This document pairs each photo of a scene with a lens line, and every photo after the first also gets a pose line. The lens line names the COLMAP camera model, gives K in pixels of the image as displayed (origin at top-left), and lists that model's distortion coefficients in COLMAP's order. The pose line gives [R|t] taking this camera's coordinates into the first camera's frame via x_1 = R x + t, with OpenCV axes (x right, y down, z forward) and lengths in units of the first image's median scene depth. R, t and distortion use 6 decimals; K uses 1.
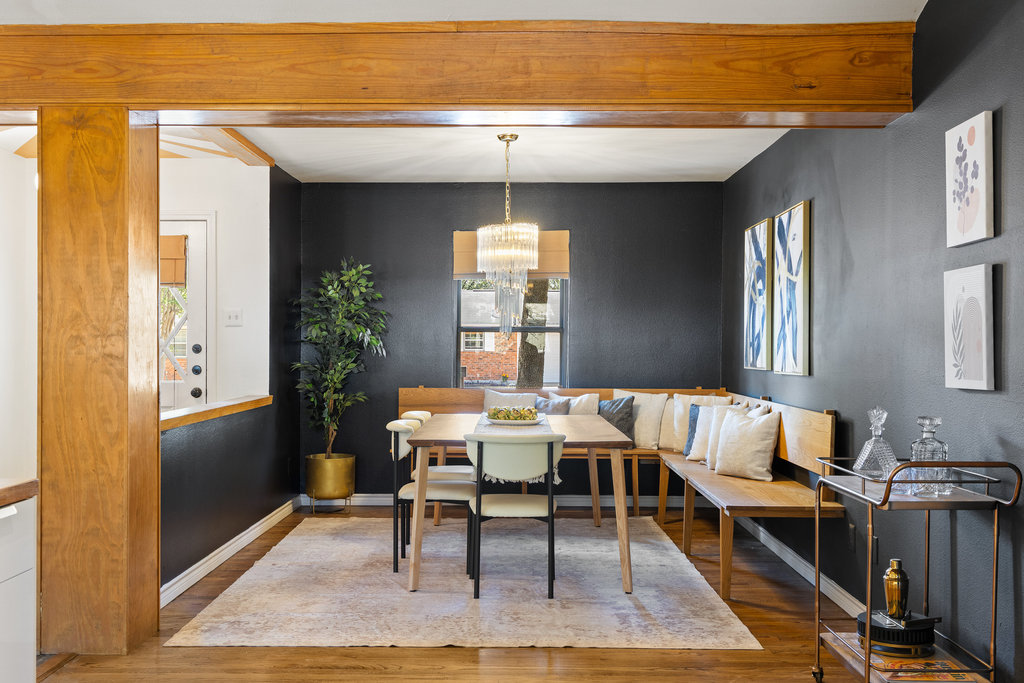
lens RADIAL K [[1047.3, 0, 510.3], [0, 1047.3, 346.3], [0, 0, 1]] dist [0.021040, 0.000000]
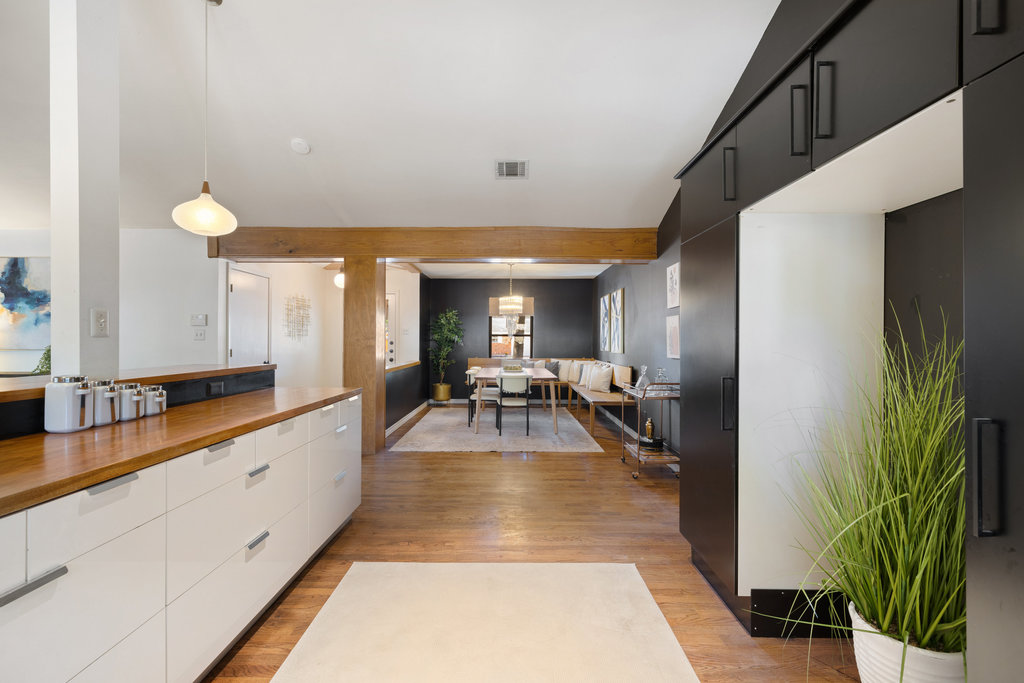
lens RADIAL K [[441.6, 0, 512.8], [0, 441.6, 338.0], [0, 0, 1]] dist [0.000054, 0.000111]
pose [[0.999939, 0.000374, 0.010995, -0.013045], [-0.000307, 0.999982, -0.006054, -0.004971], [-0.010997, 0.006050, 0.999921, -0.147778]]
